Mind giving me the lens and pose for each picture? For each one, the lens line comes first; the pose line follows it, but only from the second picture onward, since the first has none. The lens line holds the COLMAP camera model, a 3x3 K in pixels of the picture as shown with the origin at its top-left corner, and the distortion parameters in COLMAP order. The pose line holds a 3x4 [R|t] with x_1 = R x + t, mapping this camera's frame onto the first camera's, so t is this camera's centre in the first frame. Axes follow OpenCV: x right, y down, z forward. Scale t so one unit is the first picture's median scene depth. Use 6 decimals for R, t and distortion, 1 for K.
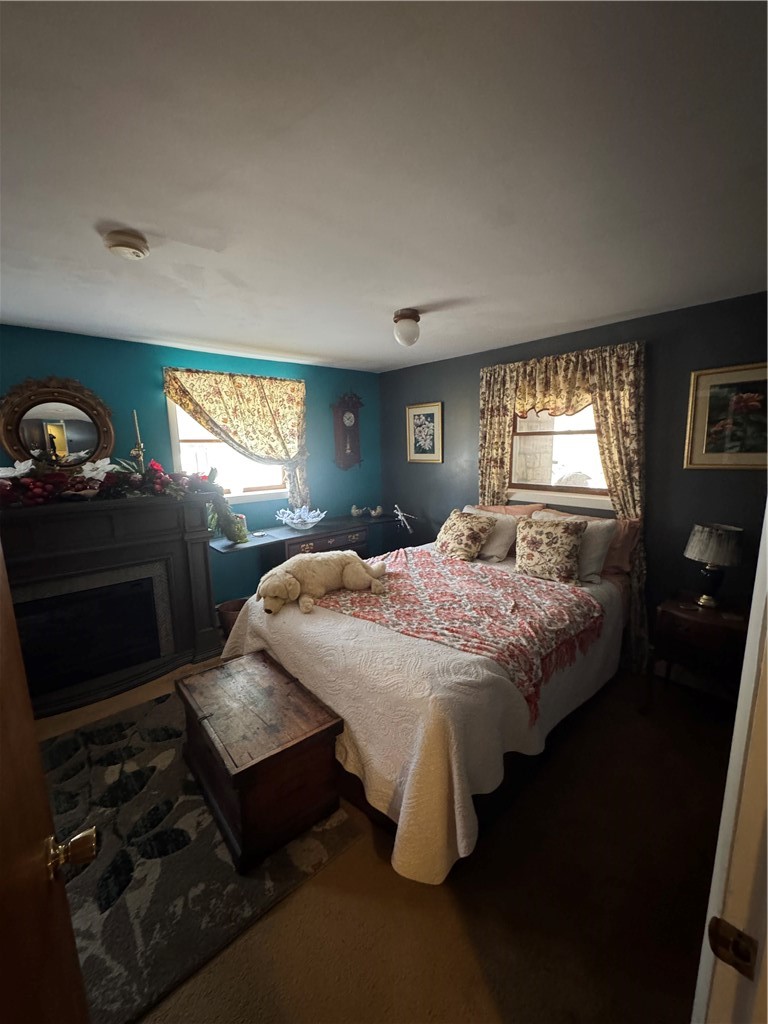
lens RADIAL K [[406.9, 0, 385.4], [0, 406.9, 511.4], [0, 0, 1]] dist [-0.003104, -0.000115]
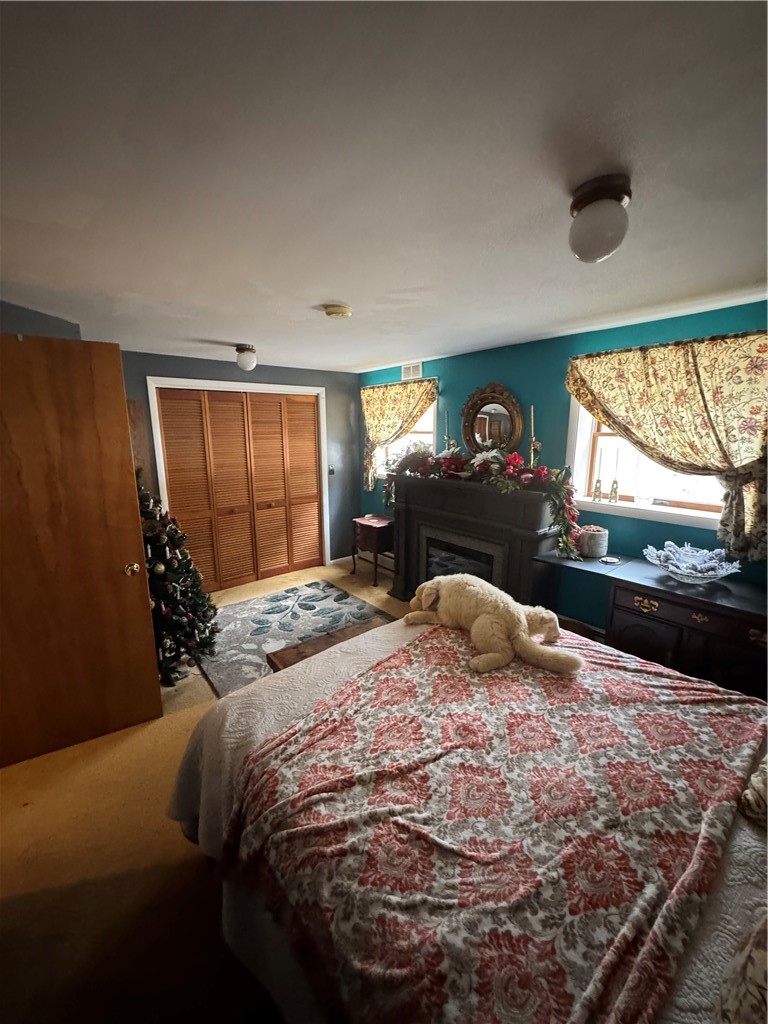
lens RADIAL K [[406.9, 0, 385.0], [0, 406.9, 510.3], [0, 0, 1]] dist [-0.003104, -0.000115]
pose [[-0.049560, 0.209945, -0.976456, 0.443994], [-0.160211, 0.963327, 0.215254, -0.132825], [0.985838, 0.167107, -0.014107, 0.589942]]
